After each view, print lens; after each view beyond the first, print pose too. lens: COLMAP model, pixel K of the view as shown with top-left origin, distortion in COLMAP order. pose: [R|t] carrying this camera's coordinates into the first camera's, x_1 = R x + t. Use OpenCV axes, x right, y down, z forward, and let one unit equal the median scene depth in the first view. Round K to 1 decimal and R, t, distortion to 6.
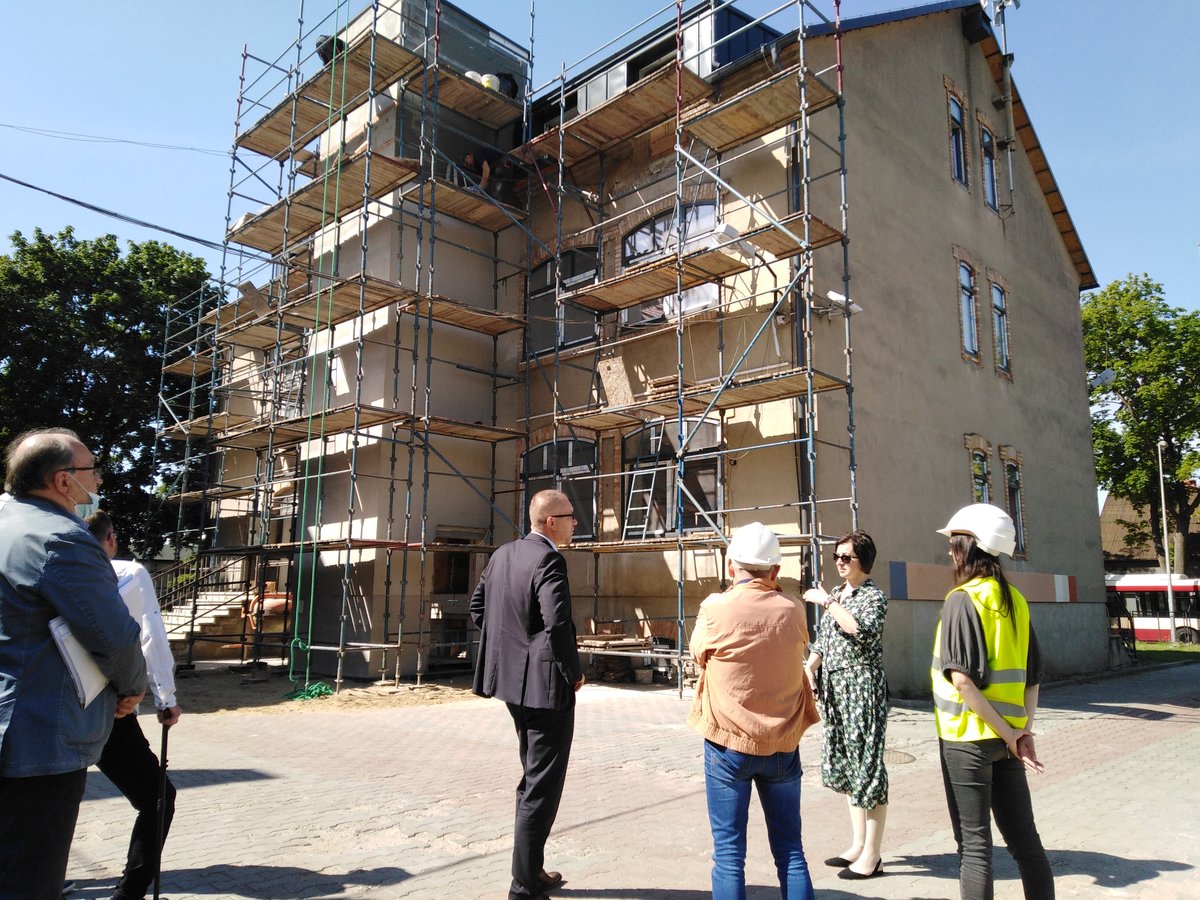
lens RADIAL K [[859.4, 0, 600.0], [0, 859.4, 450.0], [0, 0, 1]] dist [-0.002283, -0.000187]
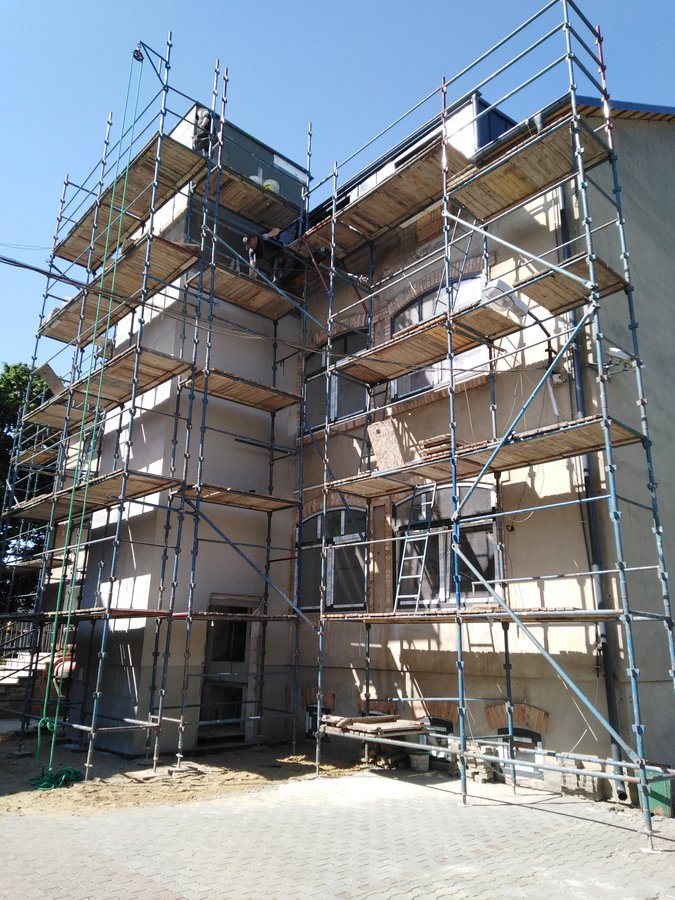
lens RADIAL K [[652.4, 0, 337.5], [0, 652.4, 450.0], [0, 0, 1]] dist [0.088220, -0.158508]
pose [[0.998146, -0.007594, -0.060387, 0.008090], [0.000007, 0.992200, -0.124660, 0.017539], [0.060863, 0.124428, 0.990360, 0.236676]]
